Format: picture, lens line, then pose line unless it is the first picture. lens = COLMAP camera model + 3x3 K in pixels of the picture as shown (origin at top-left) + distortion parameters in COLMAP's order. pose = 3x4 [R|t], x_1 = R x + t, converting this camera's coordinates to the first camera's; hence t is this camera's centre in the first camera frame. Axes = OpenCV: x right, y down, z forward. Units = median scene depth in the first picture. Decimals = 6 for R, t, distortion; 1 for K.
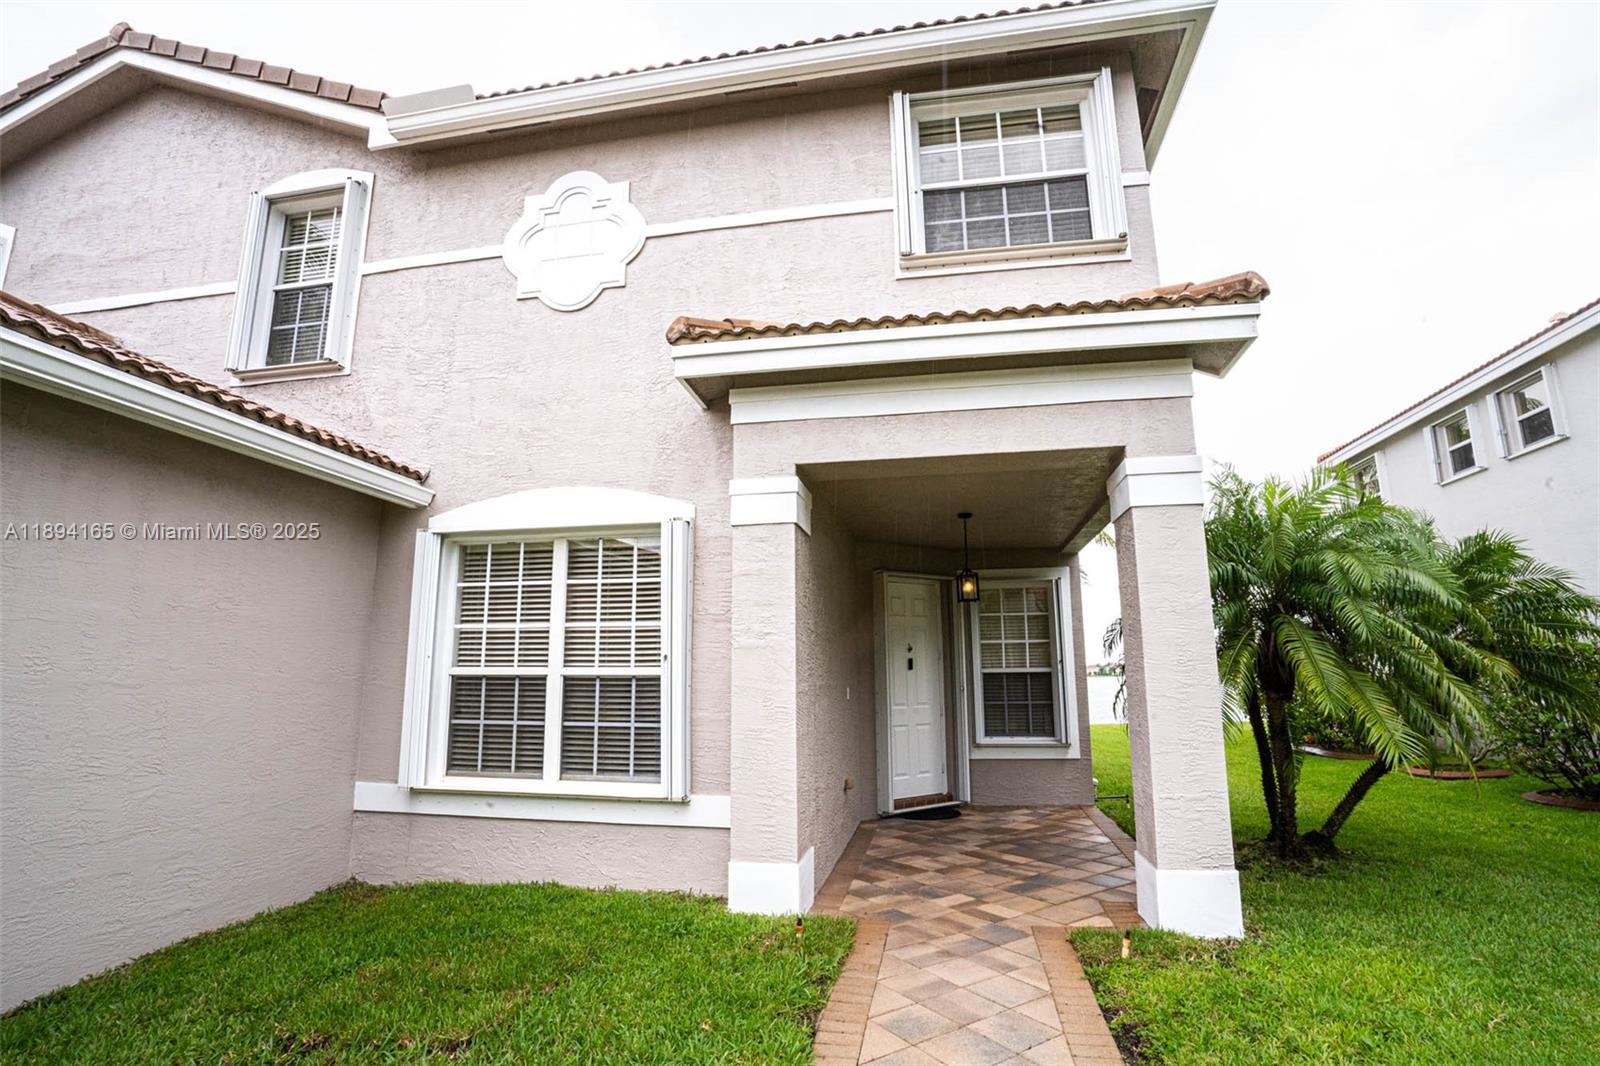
lens RADIAL K [[787.8, 0, 801.6], [0, 787.8, 532.7], [0, 0, 1]] dist [-0.048763, 0.019550]
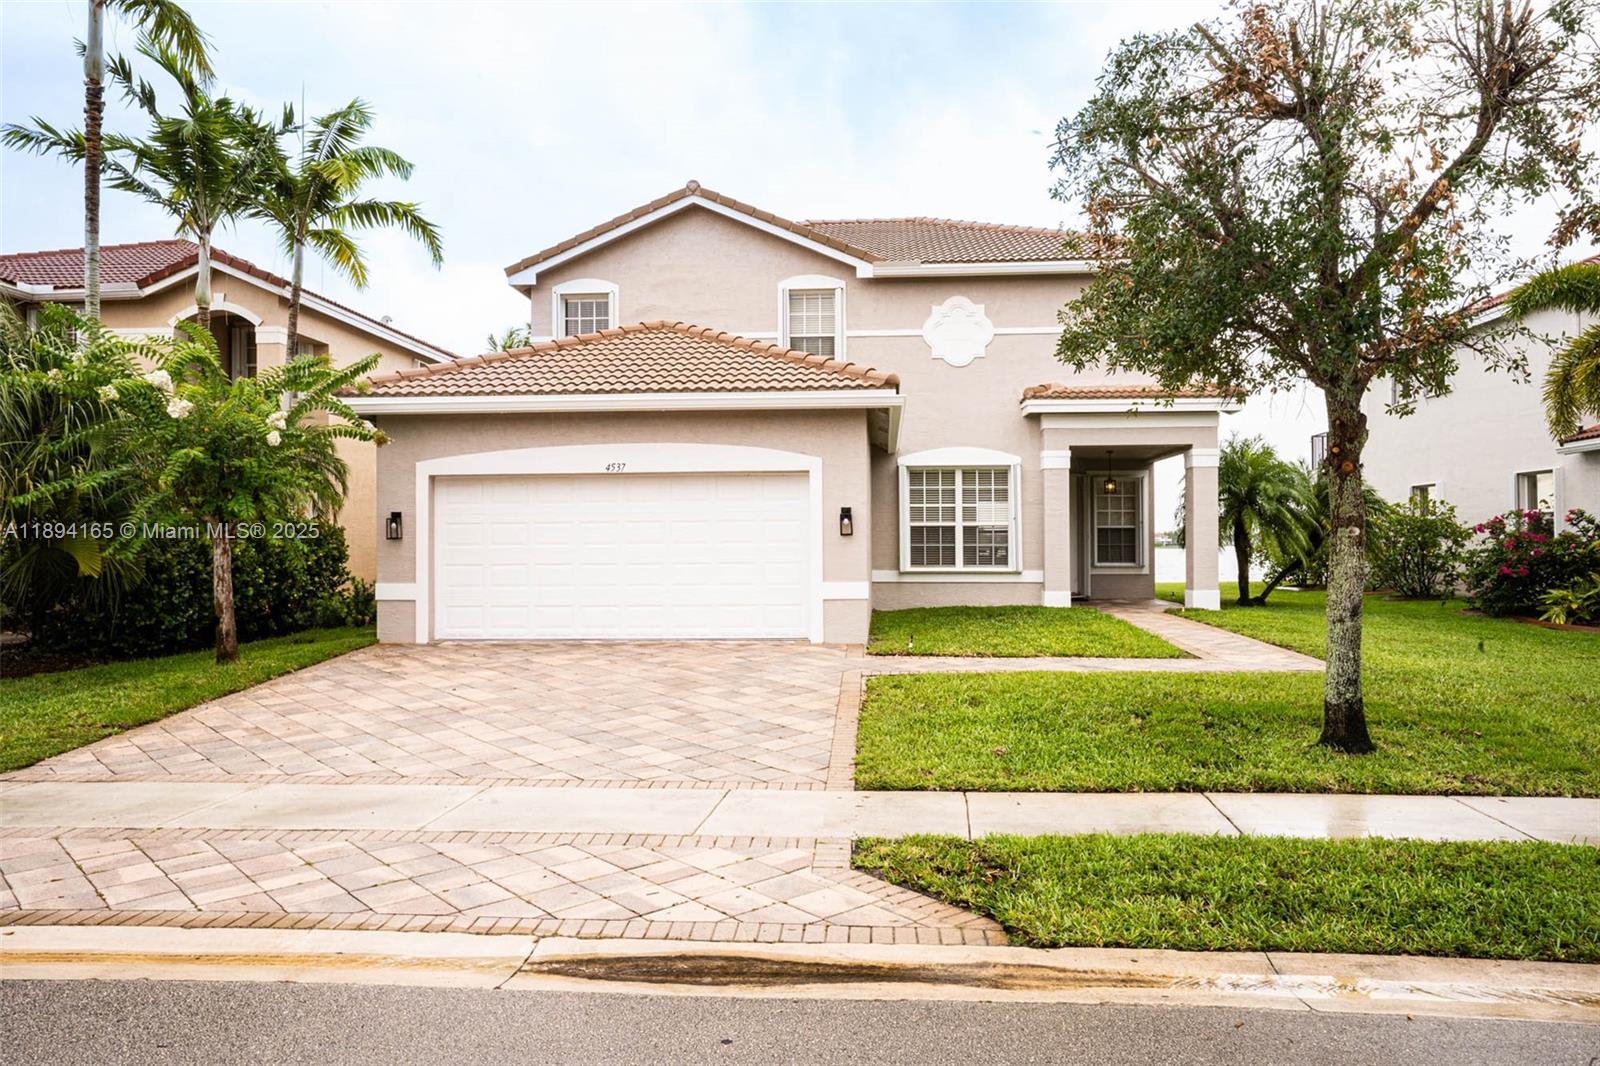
lens RADIAL K [[1151.8, 0, 810.8], [0, 1151.8, 536.9], [0, 0, 1]] dist [0.009928, 0.000947]
pose [[0.992691, 0.004128, 0.120611, -1.195041], [-0.024816, 0.985040, 0.170532, -0.380024], [-0.118102, -0.172278, 0.977943, -2.433762]]
